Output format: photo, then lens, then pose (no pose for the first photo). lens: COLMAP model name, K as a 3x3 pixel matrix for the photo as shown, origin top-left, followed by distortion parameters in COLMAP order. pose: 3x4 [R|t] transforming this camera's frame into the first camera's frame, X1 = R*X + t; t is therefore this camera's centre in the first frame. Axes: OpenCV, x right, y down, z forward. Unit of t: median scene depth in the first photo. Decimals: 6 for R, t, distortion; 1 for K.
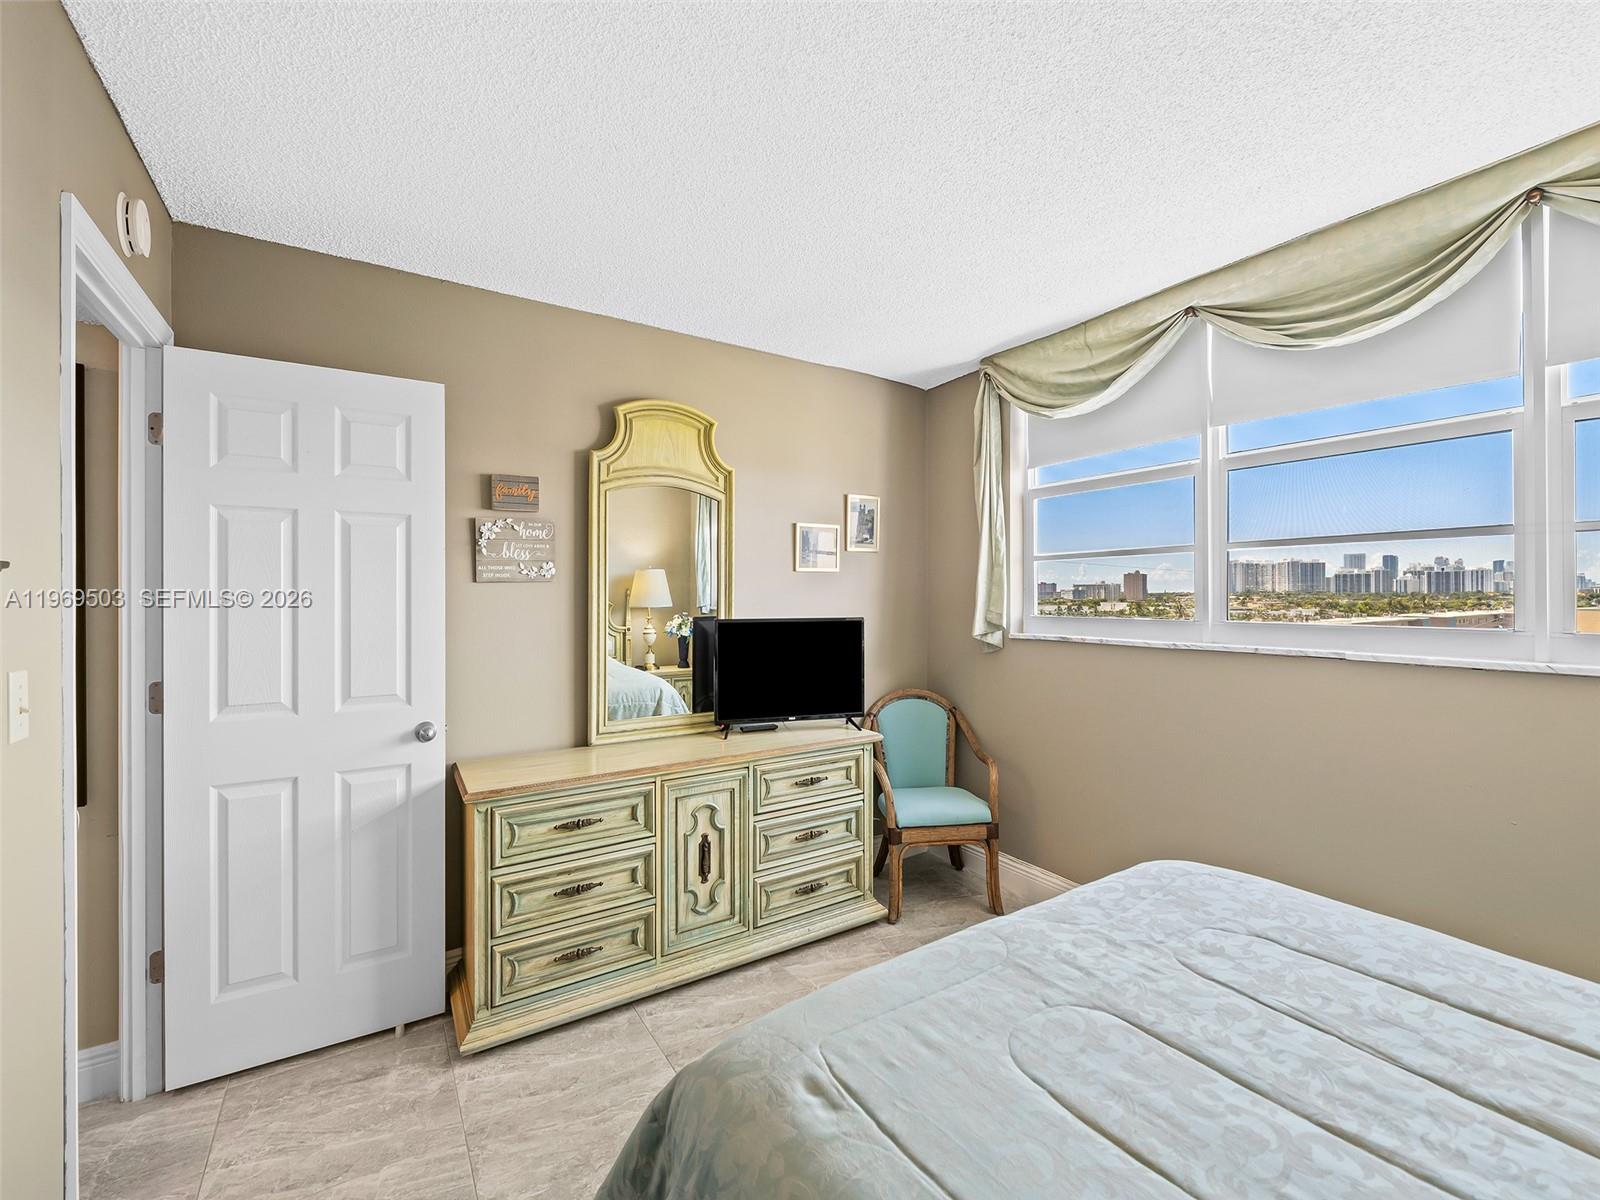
lens RADIAL K [[652.7, 0, 790.2], [0, 652.7, 592.4], [0, 0, 1]] dist [-0.017512, -0.000510]
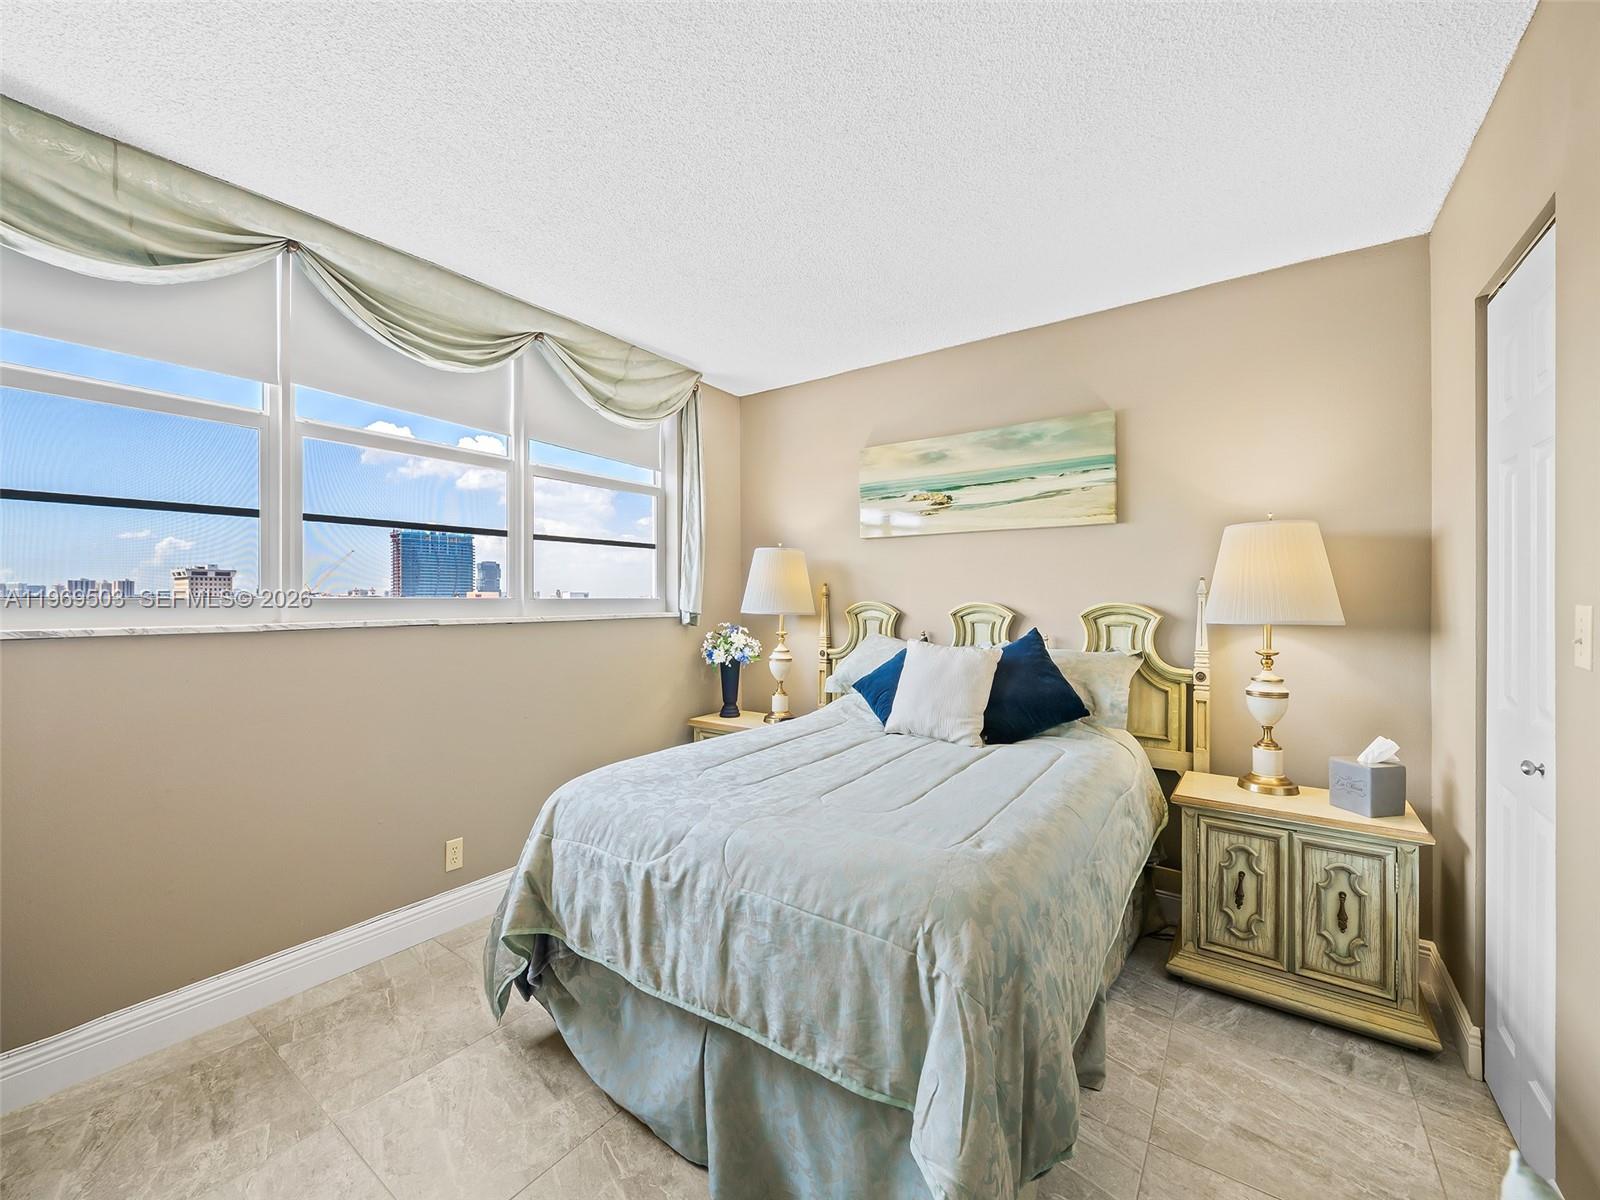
lens RADIAL K [[633.7, 0, 800.0], [0, 633.7, 600.0], [0, 0, 1]] dist [-0.012539, -0.000109]
pose [[-0.378035, 0.001016, 0.925791, -0.812466], [-0.001411, 0.999998, -0.001674, 0.091560], [-0.925790, -0.001939, -0.378033, 1.285927]]
